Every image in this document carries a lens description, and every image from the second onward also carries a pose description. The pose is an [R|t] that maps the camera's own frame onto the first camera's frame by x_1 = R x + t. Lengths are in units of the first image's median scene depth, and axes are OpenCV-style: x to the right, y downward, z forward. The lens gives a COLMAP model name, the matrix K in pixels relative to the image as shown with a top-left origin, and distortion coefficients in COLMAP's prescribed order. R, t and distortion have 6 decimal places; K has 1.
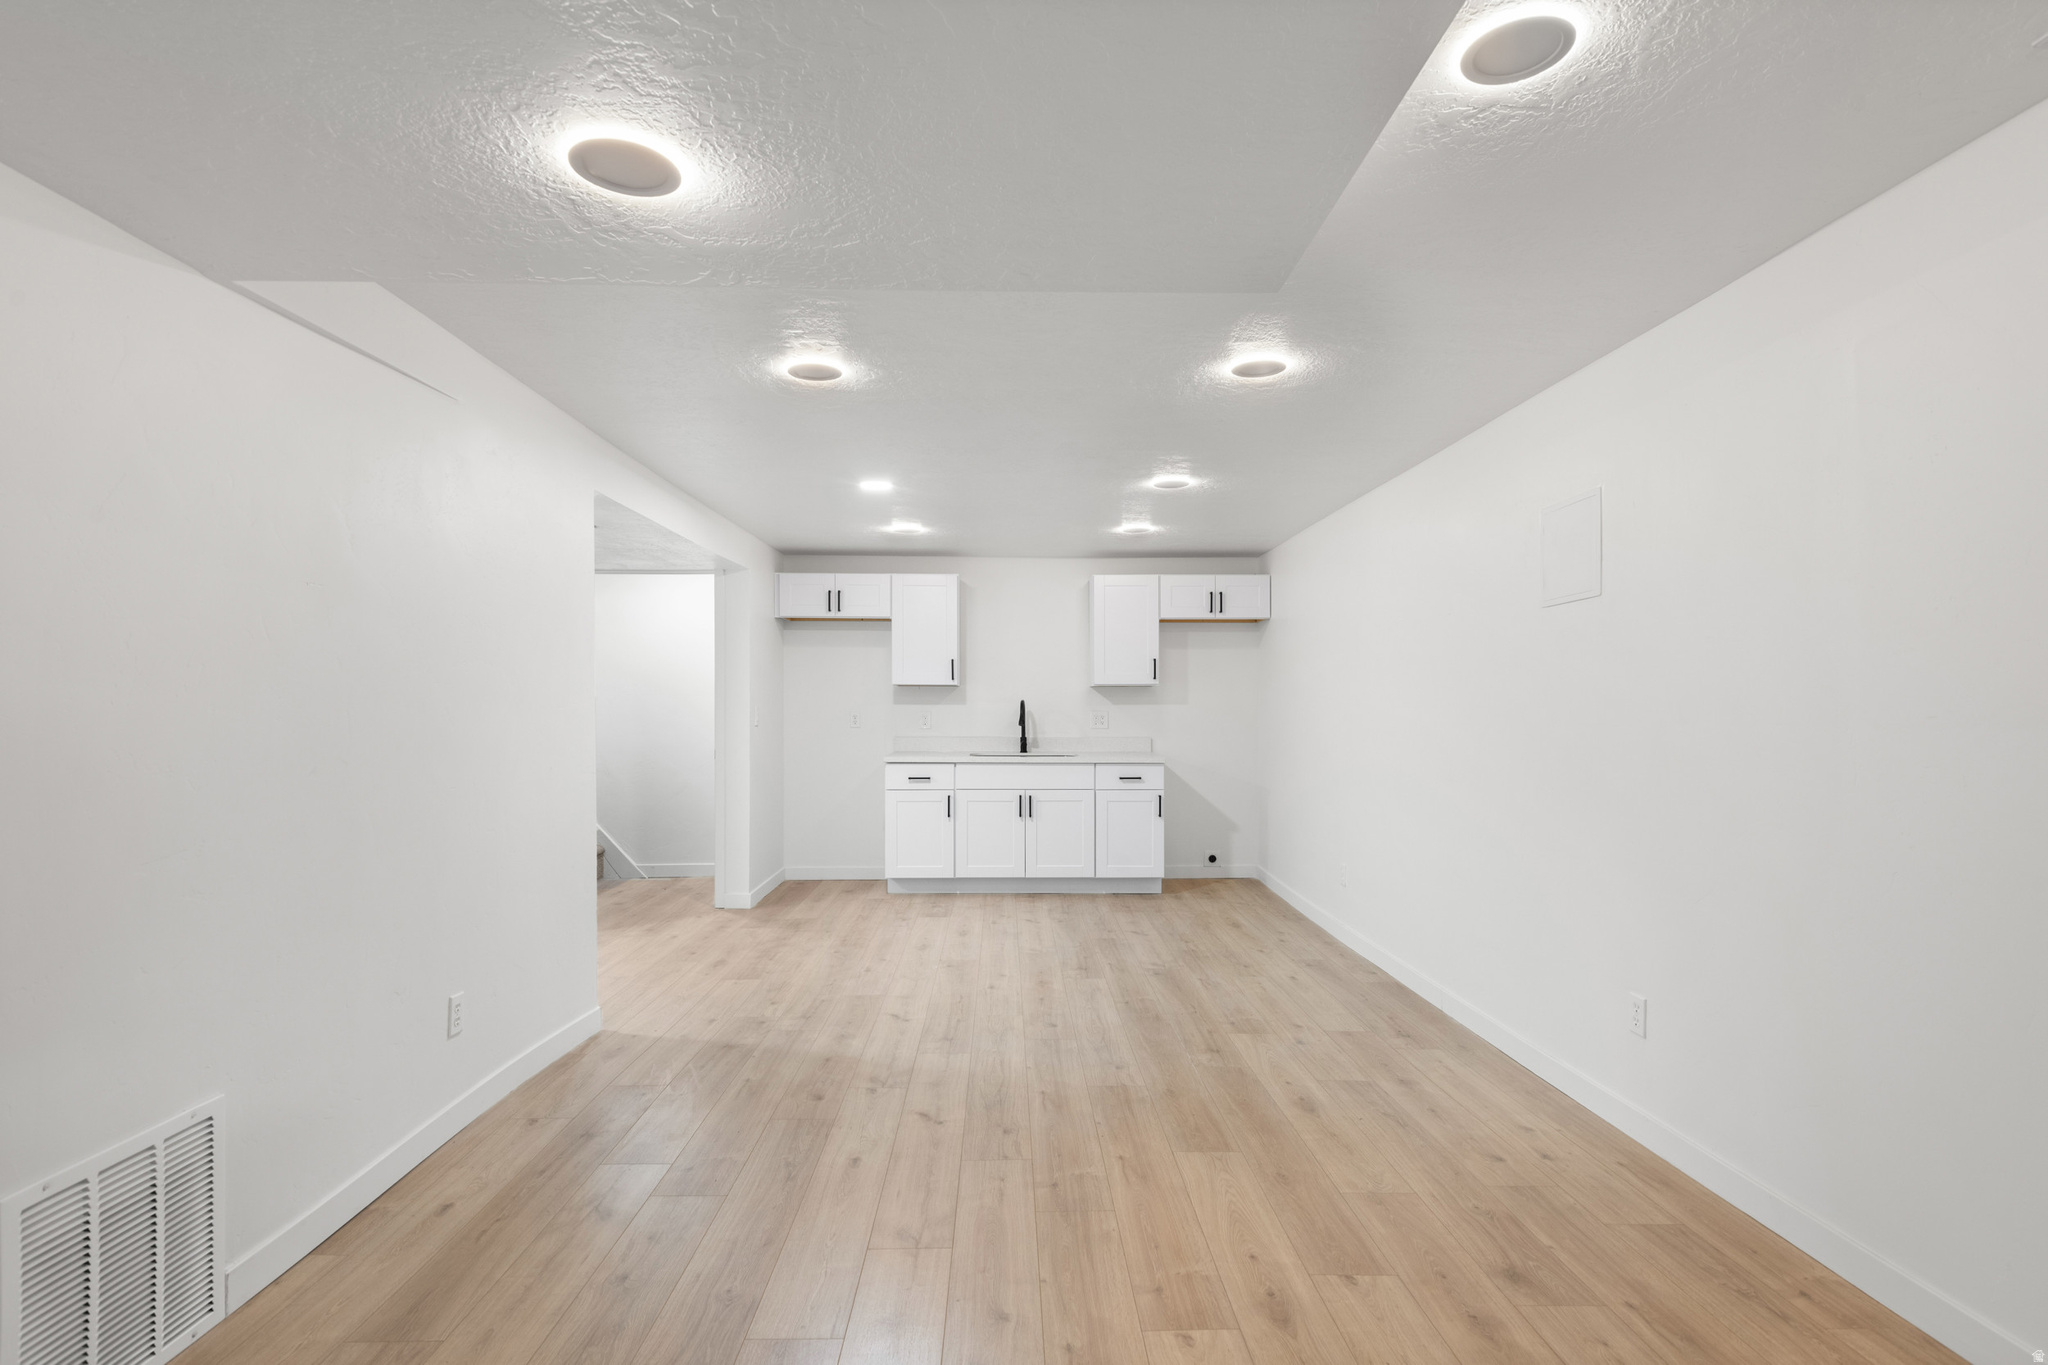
lens RADIAL K [[1002.3, 0, 1032.9], [0, 1002.3, 690.6], [0, 0, 1]] dist [0.029301, -0.019325]
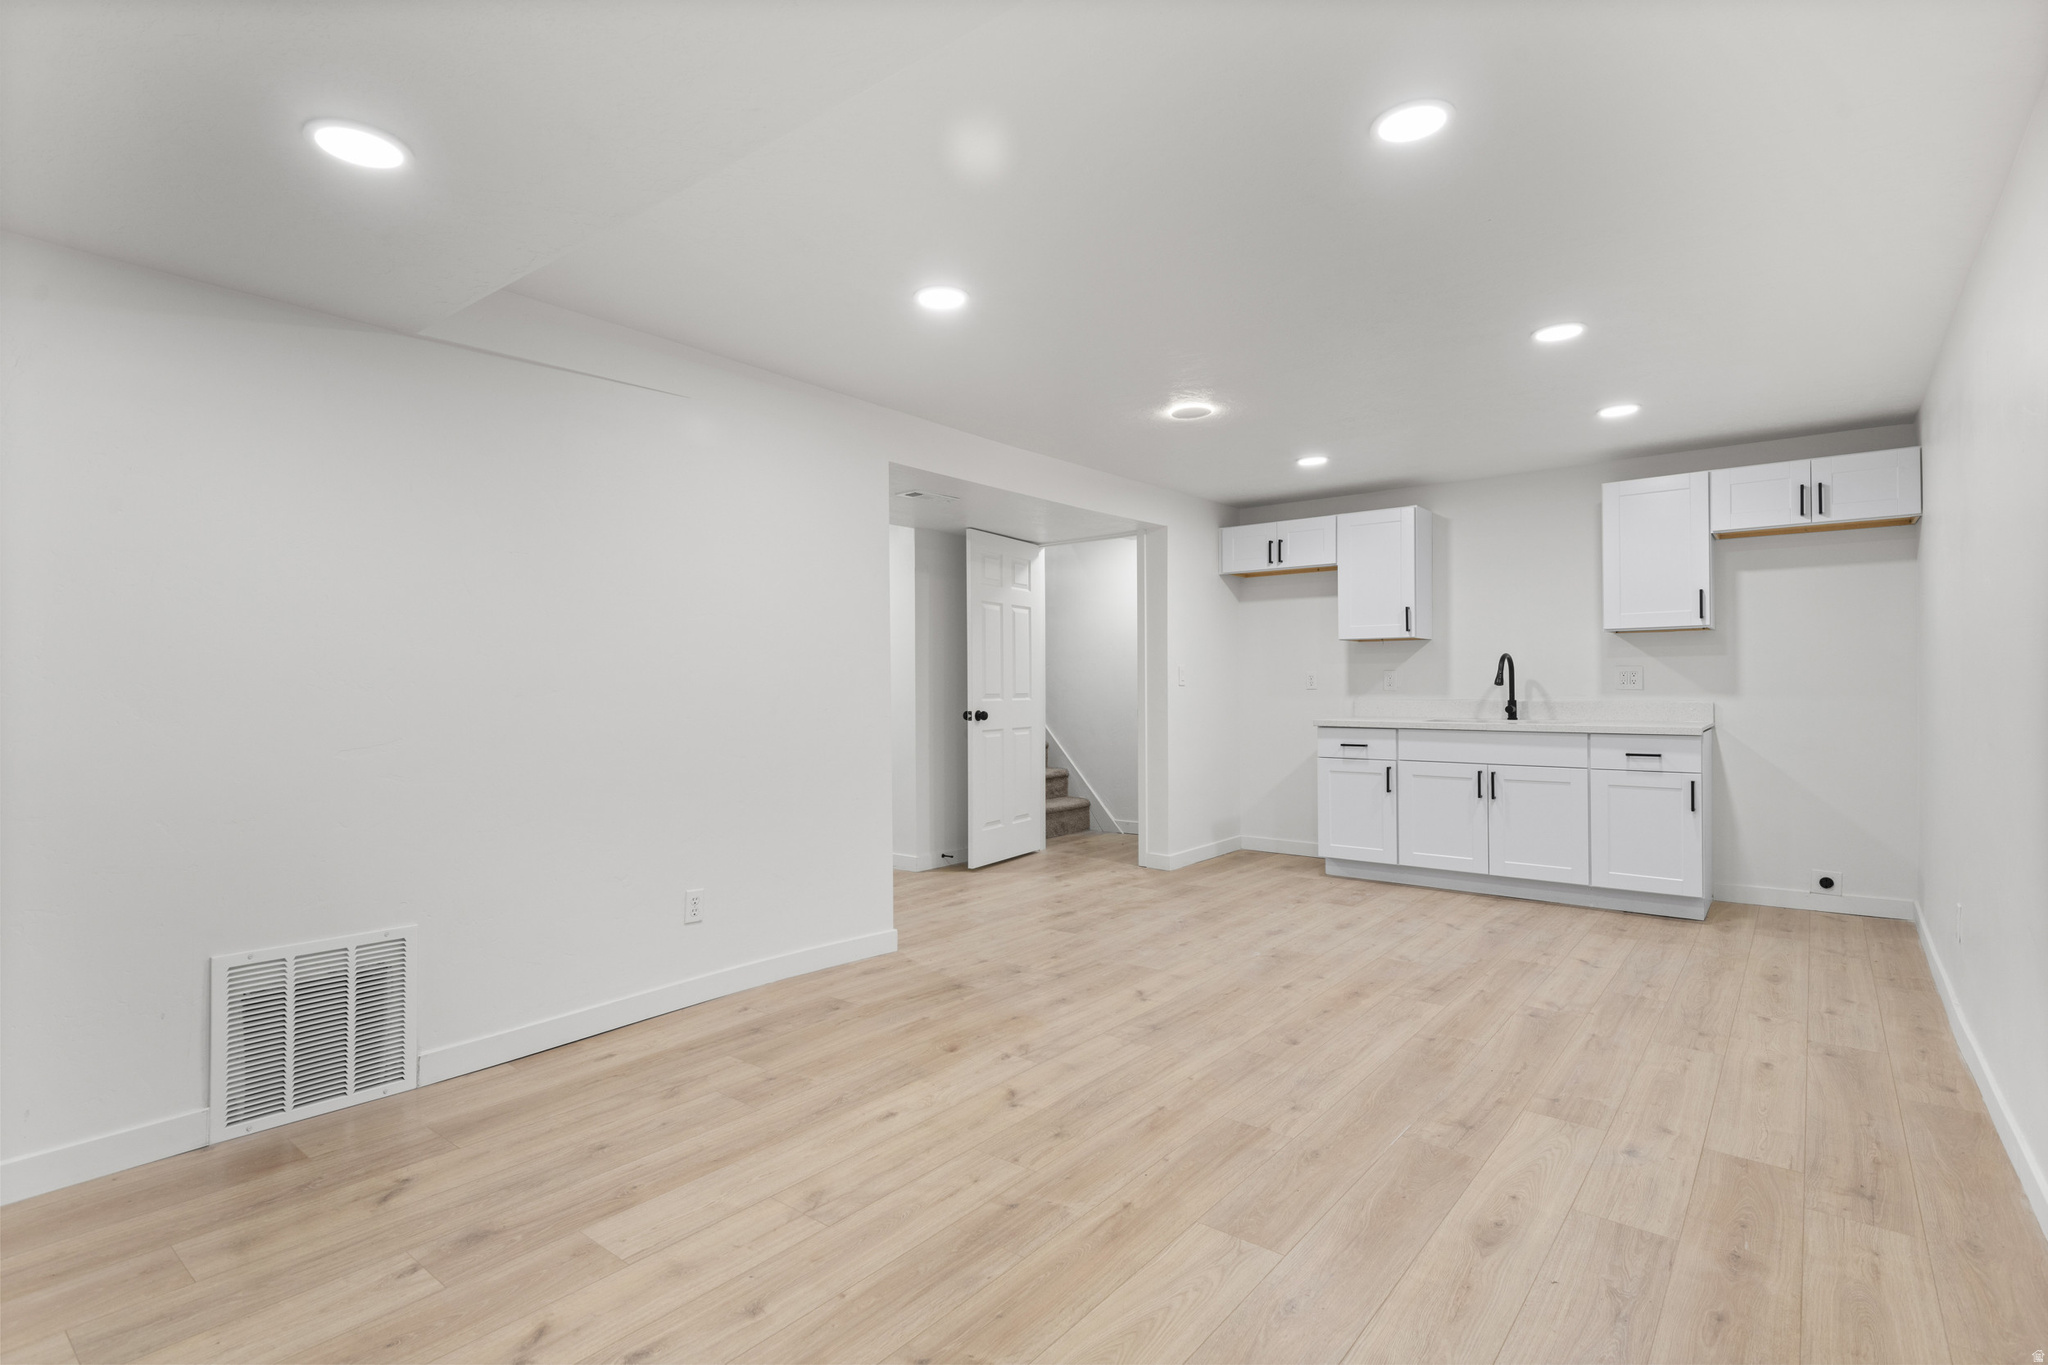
lens RADIAL K [[993.0, 0, 1021.0], [0, 993.0, 679.1], [0, 0, 1]] dist [0.035434, -0.025046]
pose [[0.765541, -0.011171, -0.643290, 0.343096], [0.015352, 0.999882, 0.000906, 0.037839], [0.643204, -0.010569, 0.765622, 0.238304]]
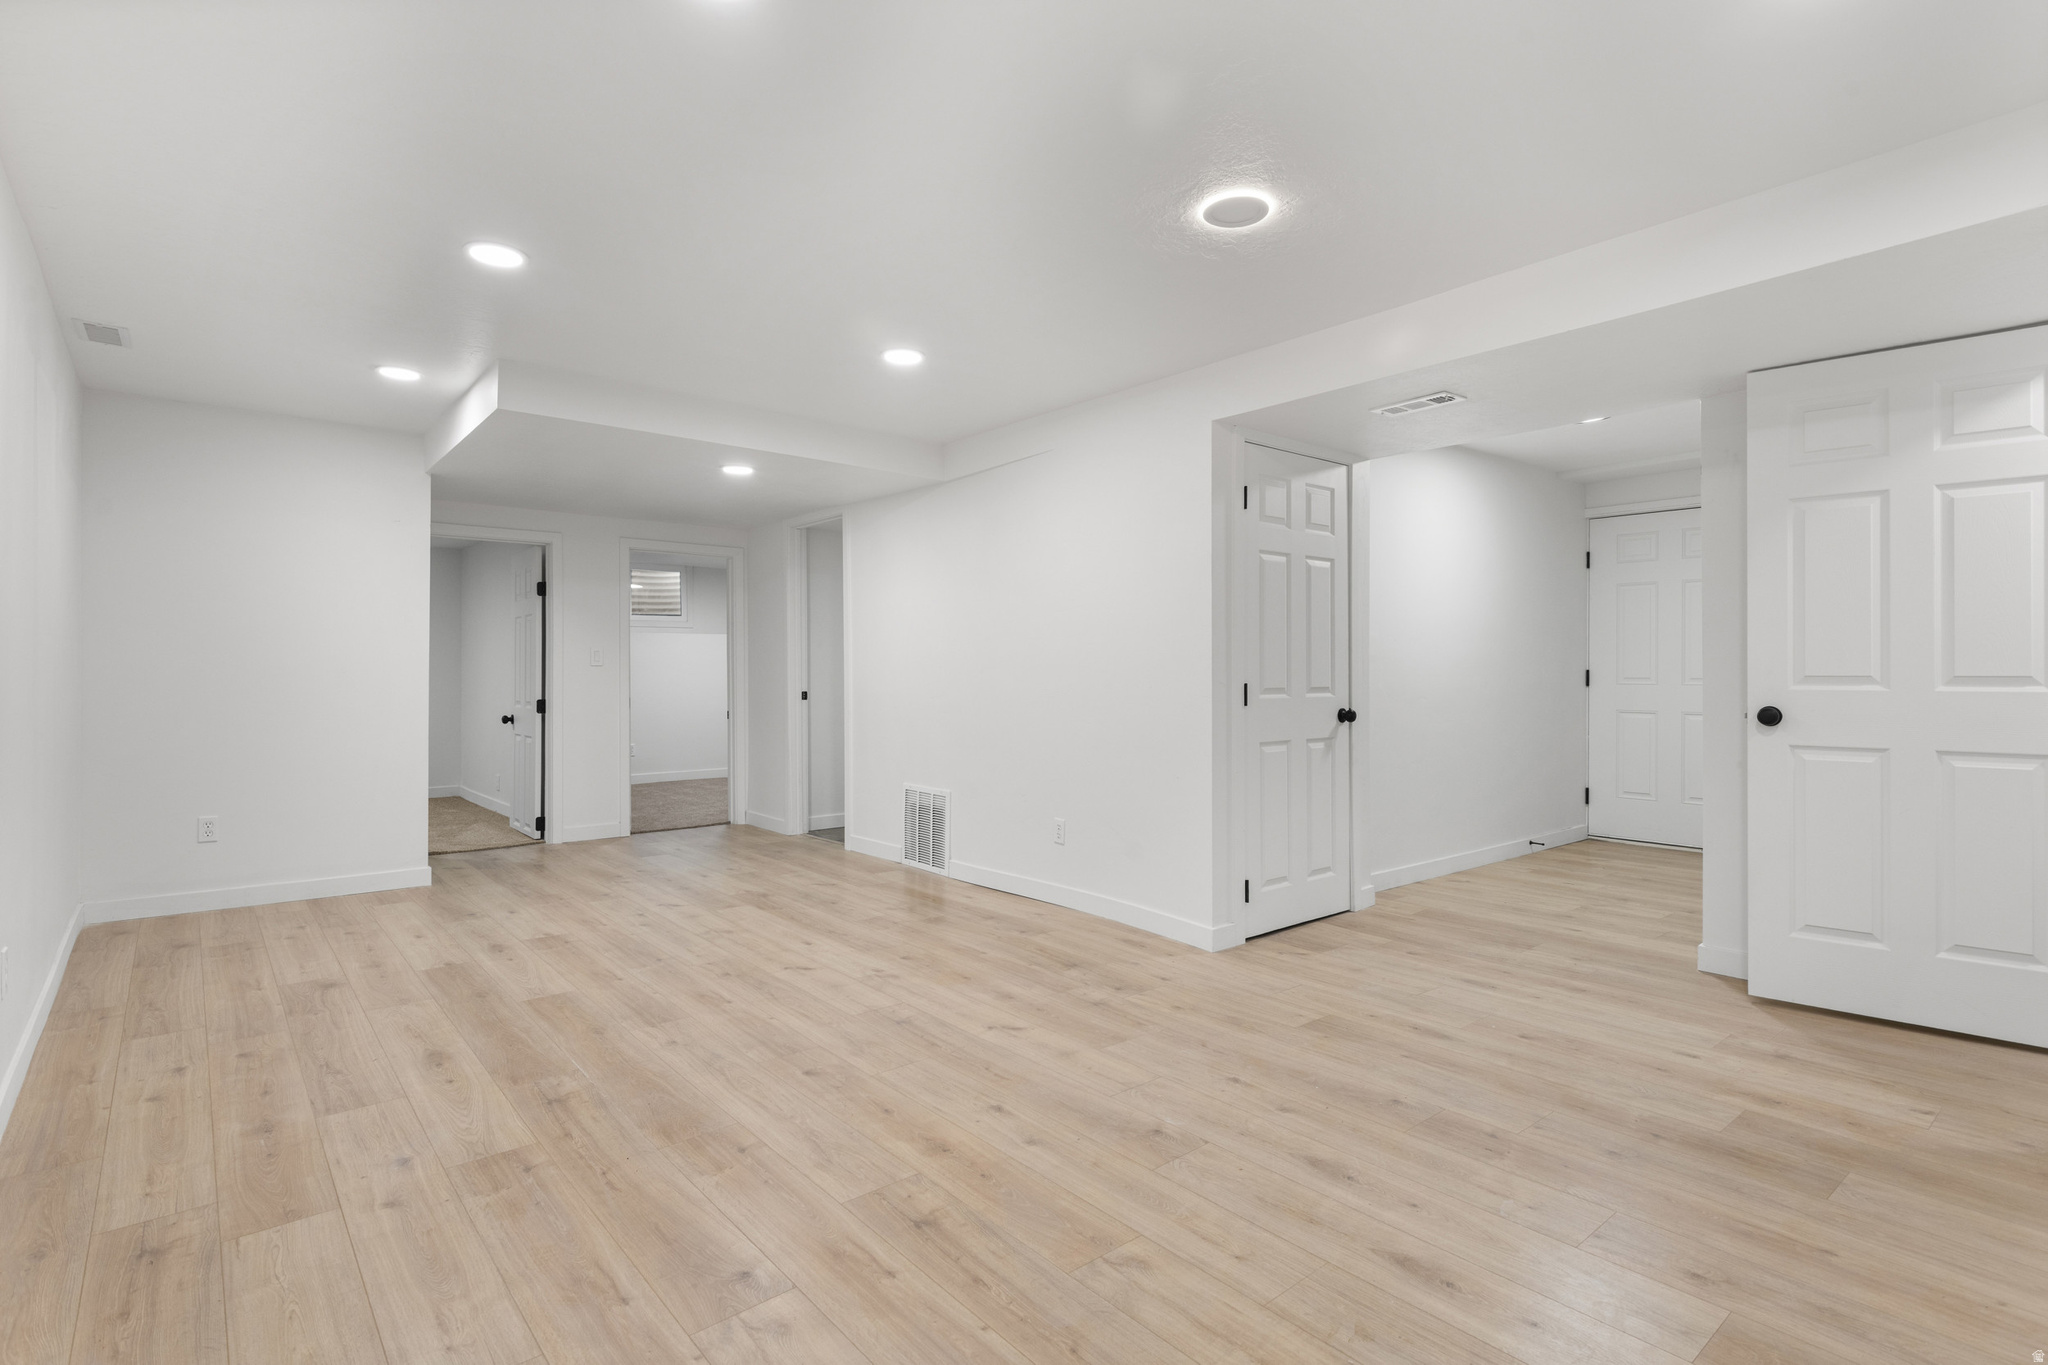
lens RADIAL K [[1002.3, 0, 1032.9], [0, 1002.3, 690.6], [0, 0, 1]] dist [0.029301, -0.019325]
pose [[-0.784129, 0.011272, -0.620495, 0.307849], [0.009763, 0.999935, 0.005827, 0.060129], [0.620521, -0.001489, -0.784188, 1.533364]]
